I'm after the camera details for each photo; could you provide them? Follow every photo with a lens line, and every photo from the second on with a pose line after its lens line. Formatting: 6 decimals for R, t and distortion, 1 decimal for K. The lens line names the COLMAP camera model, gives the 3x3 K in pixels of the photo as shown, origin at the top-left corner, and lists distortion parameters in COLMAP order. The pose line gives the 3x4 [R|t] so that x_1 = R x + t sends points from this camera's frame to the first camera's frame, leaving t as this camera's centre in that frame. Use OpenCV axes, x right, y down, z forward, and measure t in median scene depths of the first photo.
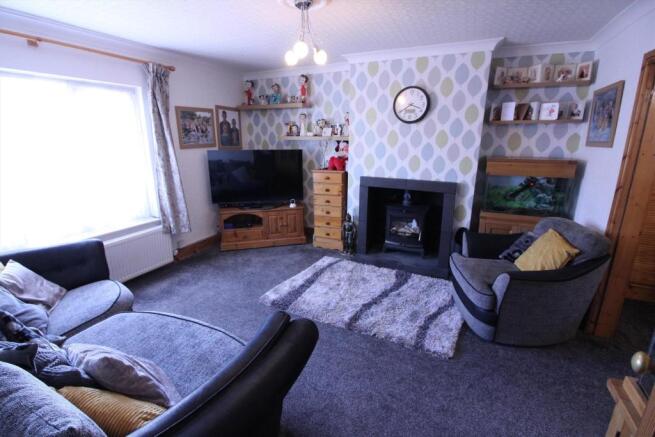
lens RADIAL K [[303.5, 0, 324.5], [0, 303.5, 213.9], [0, 0, 1]] dist [-0.001184, -0.011149]
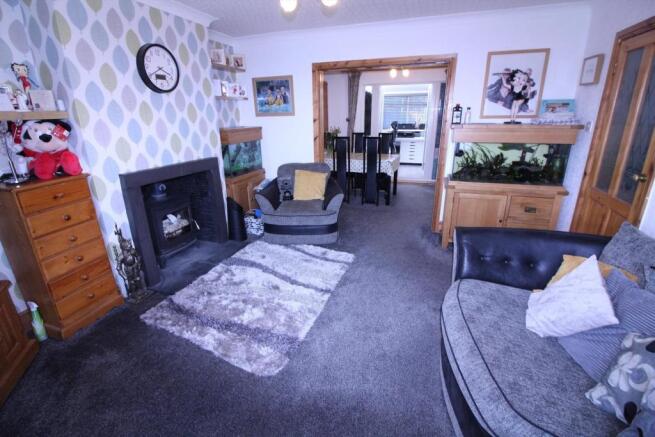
lens RADIAL K [[307.5, 0, 328.4], [0, 307.5, 213.4], [0, 0, 1]] dist [0.001845, -0.013375]
pose [[-0.116979, -0.311799, 0.942919, -0.615141], [0.255361, 0.908073, 0.331957, -0.169575], [-0.959743, 0.279617, -0.026604, 0.697689]]
